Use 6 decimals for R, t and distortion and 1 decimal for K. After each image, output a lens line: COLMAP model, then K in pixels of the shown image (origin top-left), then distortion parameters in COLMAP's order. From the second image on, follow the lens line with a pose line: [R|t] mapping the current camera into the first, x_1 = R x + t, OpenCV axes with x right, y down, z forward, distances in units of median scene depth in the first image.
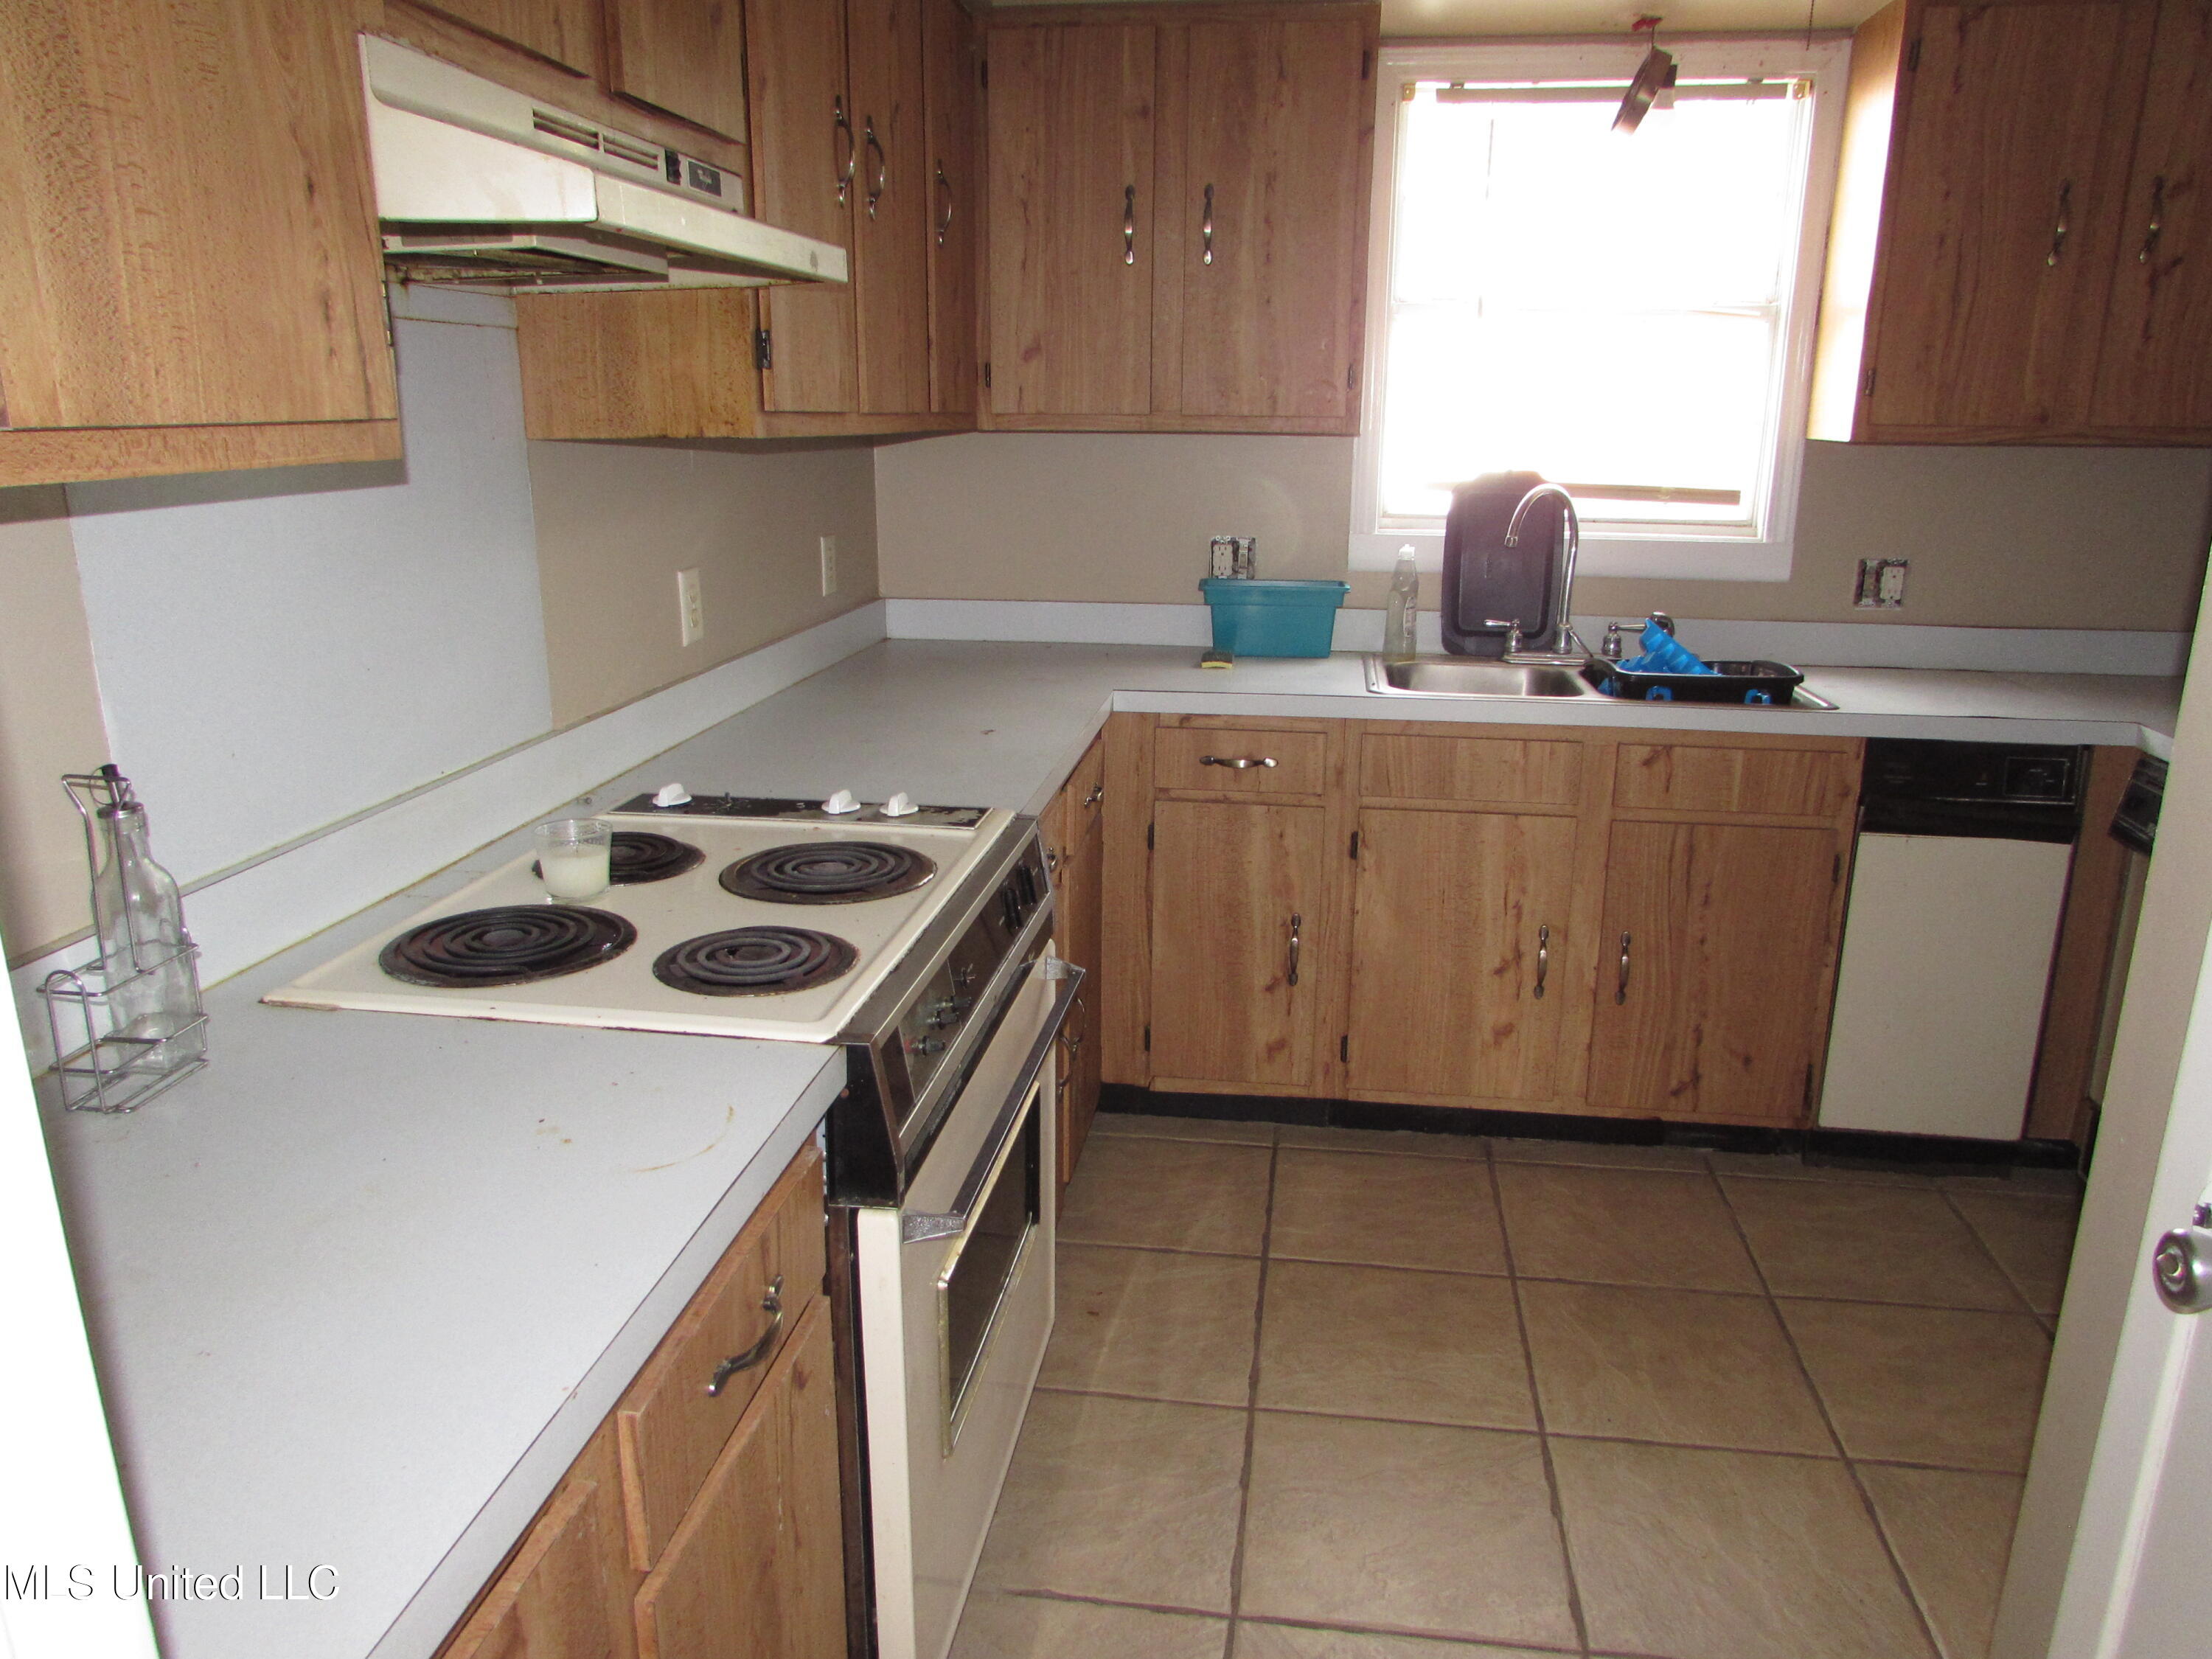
lens RADIAL K [[1531.4, 0, 1106.0], [0, 1531.4, 829.5], [0, 0, 1]] dist [-0.030460, 0.031713]
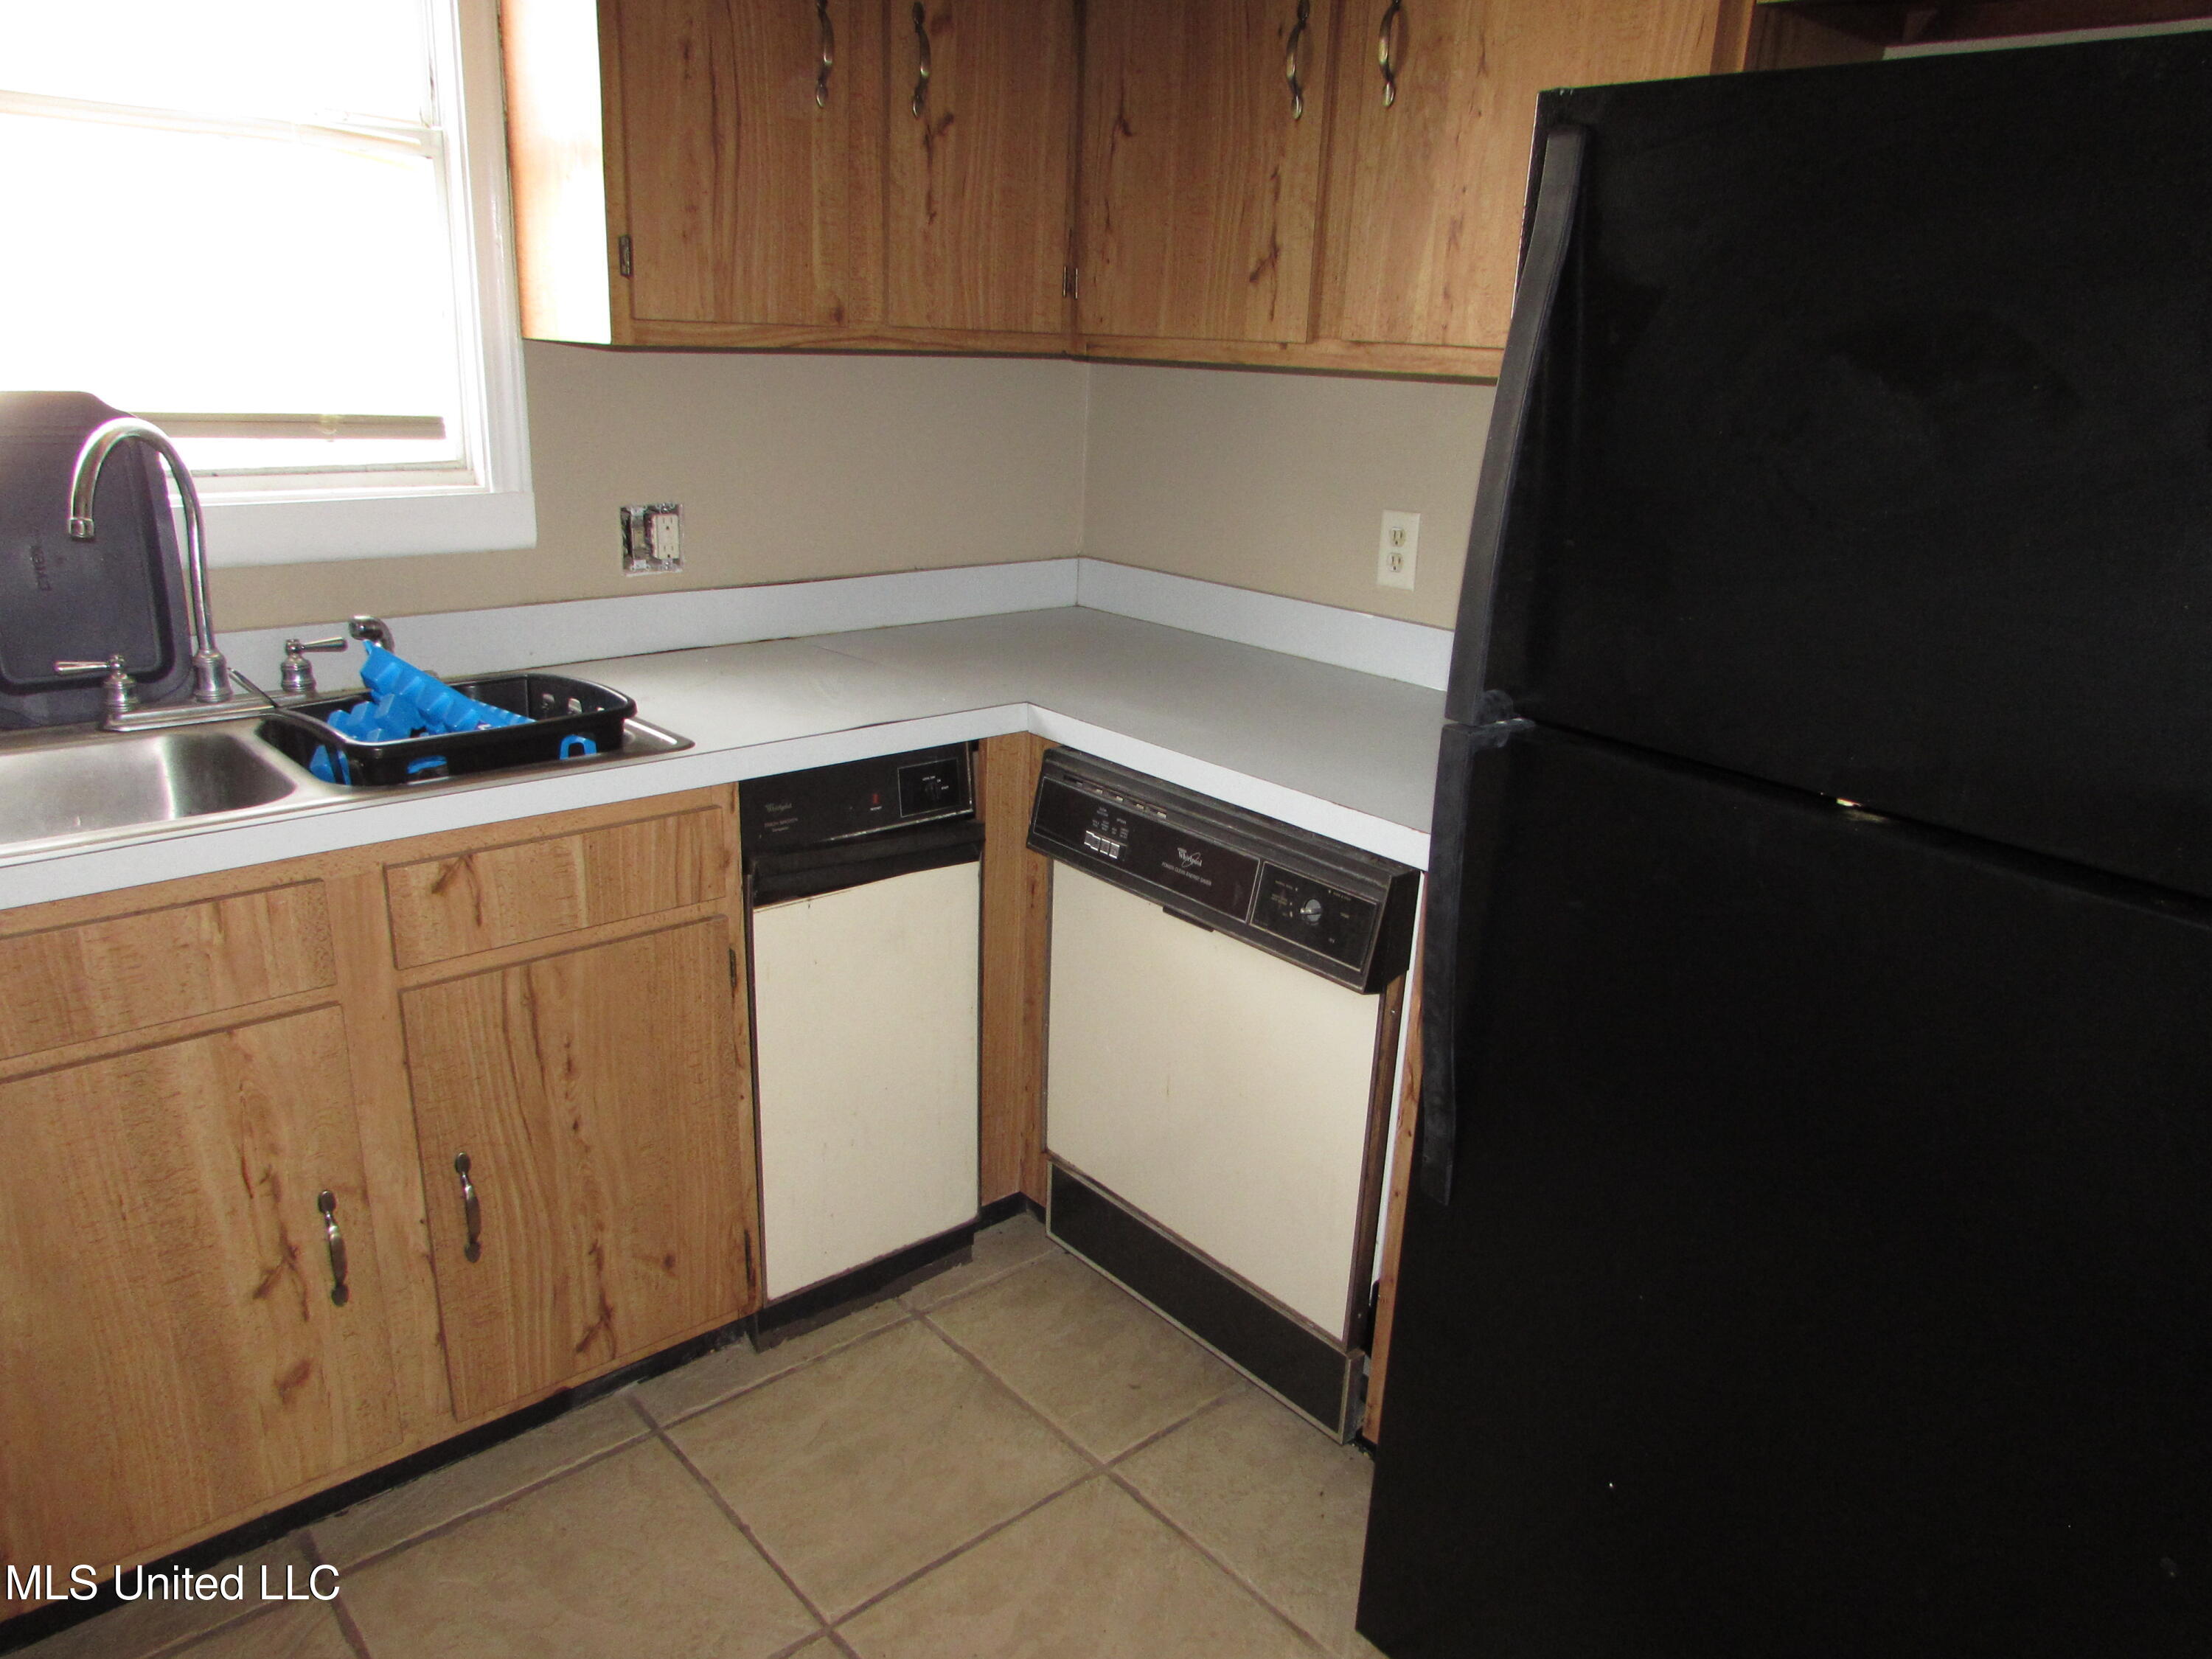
lens RADIAL K [[1558.5, 0, 1106.0], [0, 1558.5, 829.5], [0, 0, 1]] dist [-0.036713, 0.002052]
pose [[0.640834, -0.221241, 0.735109, 0.076950], [0.170427, 0.974677, 0.144772, -0.106354], [-0.748523, 0.032508, 0.662312, 0.384925]]
